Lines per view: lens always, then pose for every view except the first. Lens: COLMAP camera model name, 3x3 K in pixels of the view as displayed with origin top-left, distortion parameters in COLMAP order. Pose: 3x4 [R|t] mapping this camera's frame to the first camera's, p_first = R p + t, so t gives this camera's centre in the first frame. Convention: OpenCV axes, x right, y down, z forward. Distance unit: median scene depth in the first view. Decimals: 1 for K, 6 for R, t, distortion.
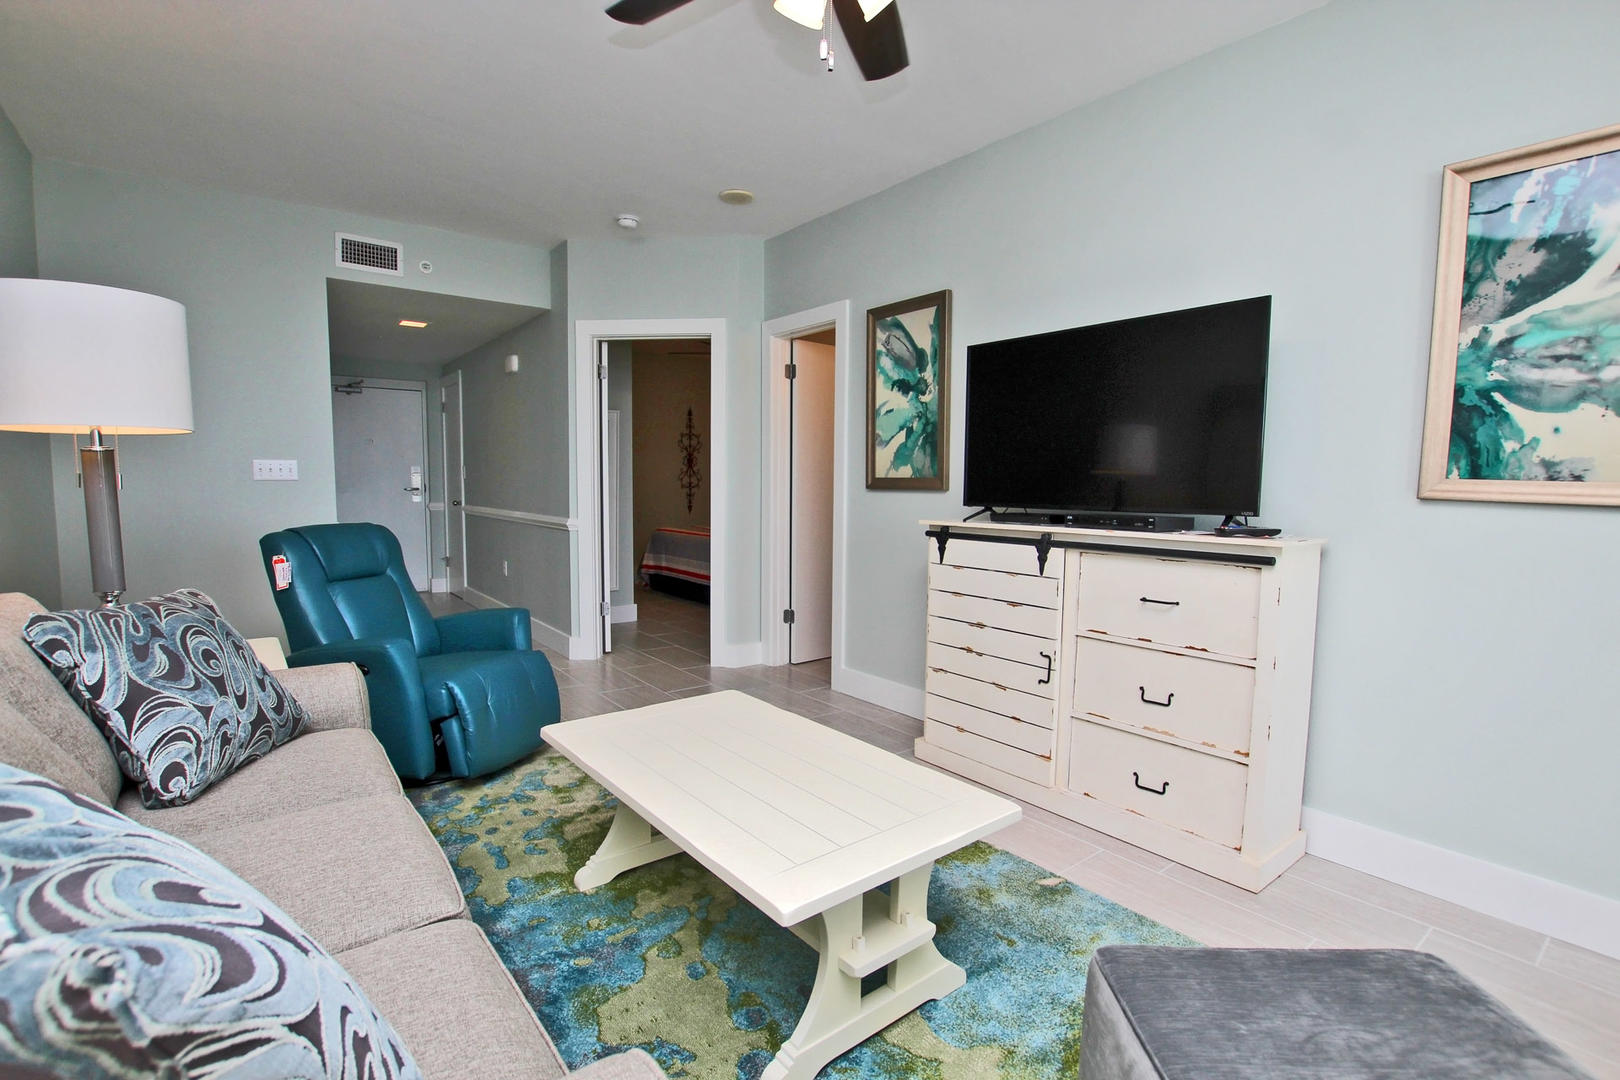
lens RADIAL K [[774.4, 0, 805.4], [0, 774.4, 545.6], [0, 0, 1]] dist [-0.026225, 0.000356]
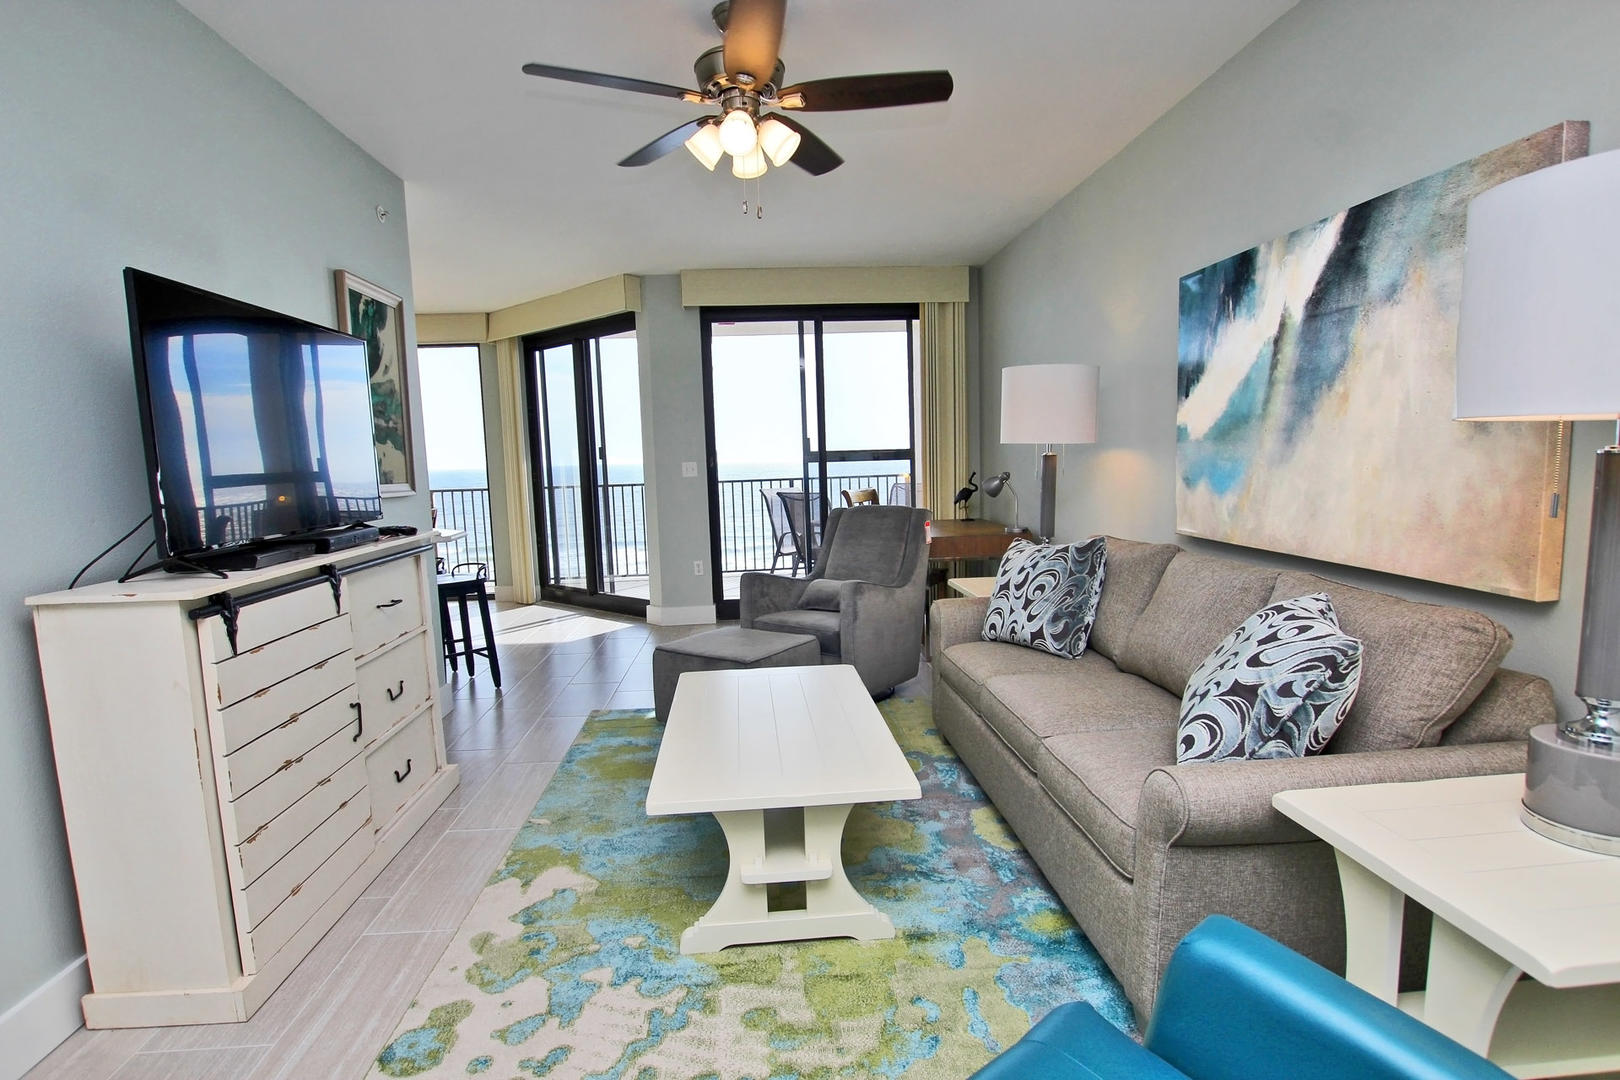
lens RADIAL K [[774.4, 0, 805.4], [0, 774.4, 545.6], [0, 0, 1]] dist [-0.026225, 0.000356]
pose [[-0.823804, -0.045529, 0.565043, -0.561882], [0.078355, 0.978056, 0.193045, -0.152077], [-0.561433, 0.203305, -0.802160, 1.361402]]
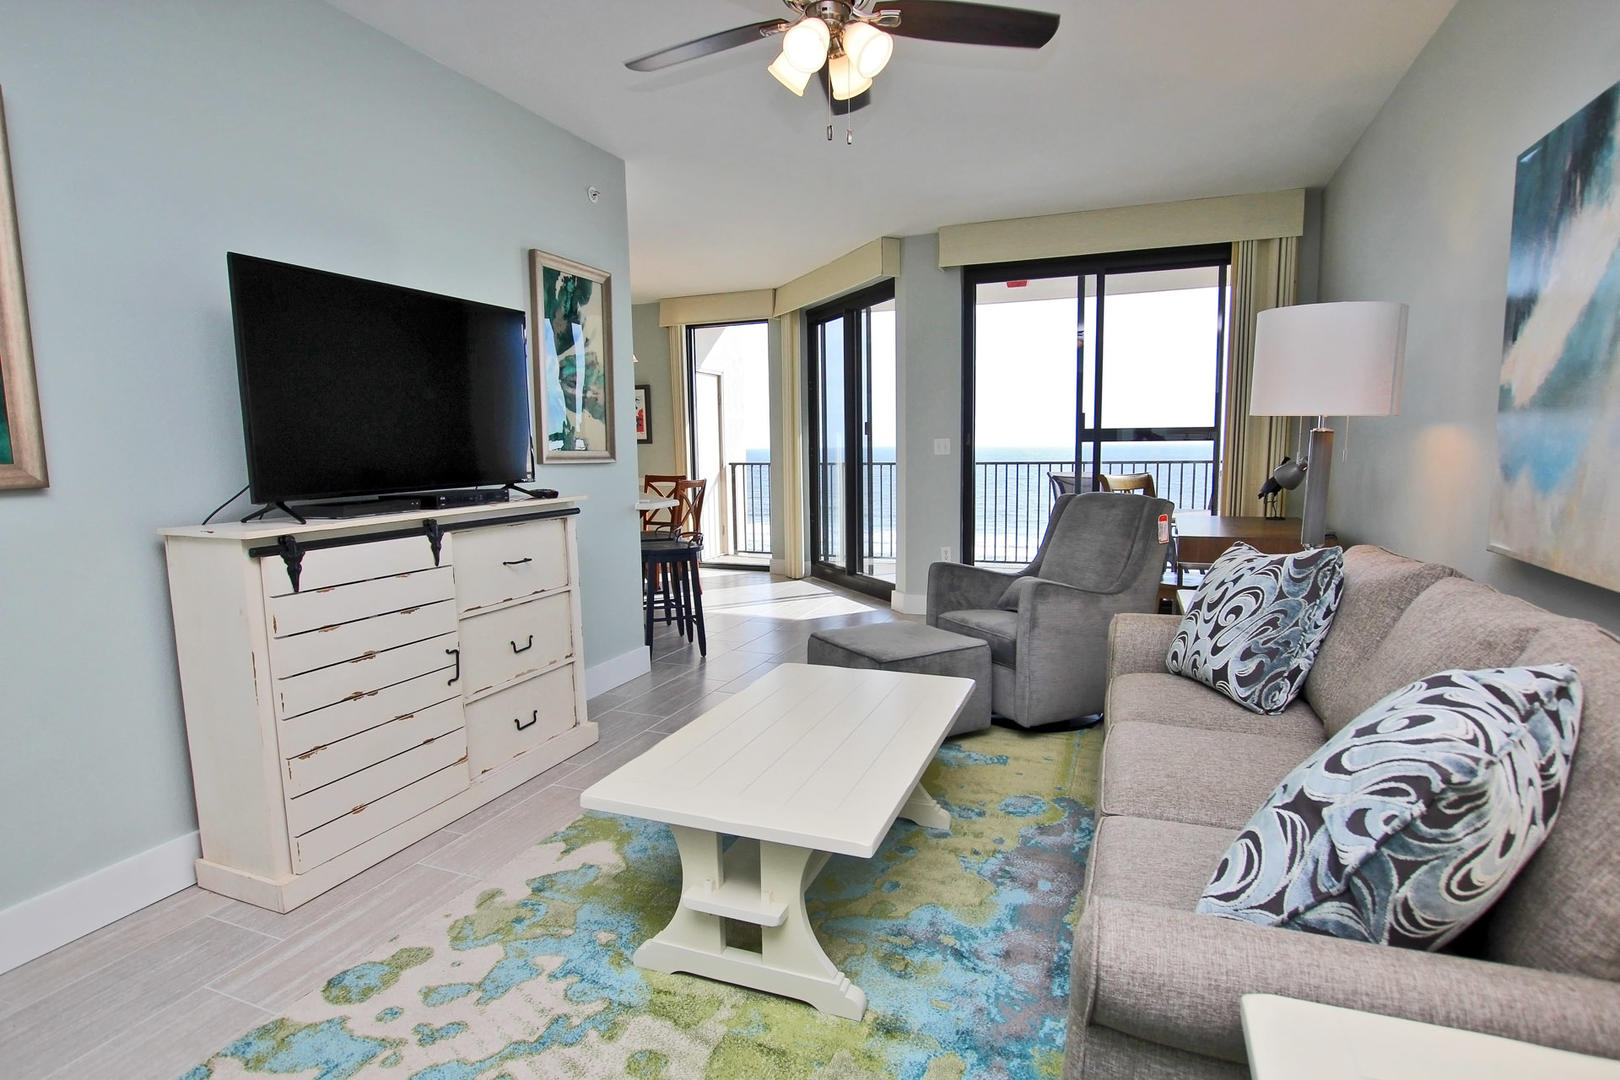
lens RADIAL K [[804.3, 0, 816.1], [0, 804.3, 545.6], [0, 0, 1]] dist [-0.025312, 0.001201]
pose [[-0.503010, -0.104405, 0.857951, -0.702228], [0.092010, 0.980567, 0.173271, -0.104167], [-0.859369, 0.166097, -0.483629, 1.066495]]
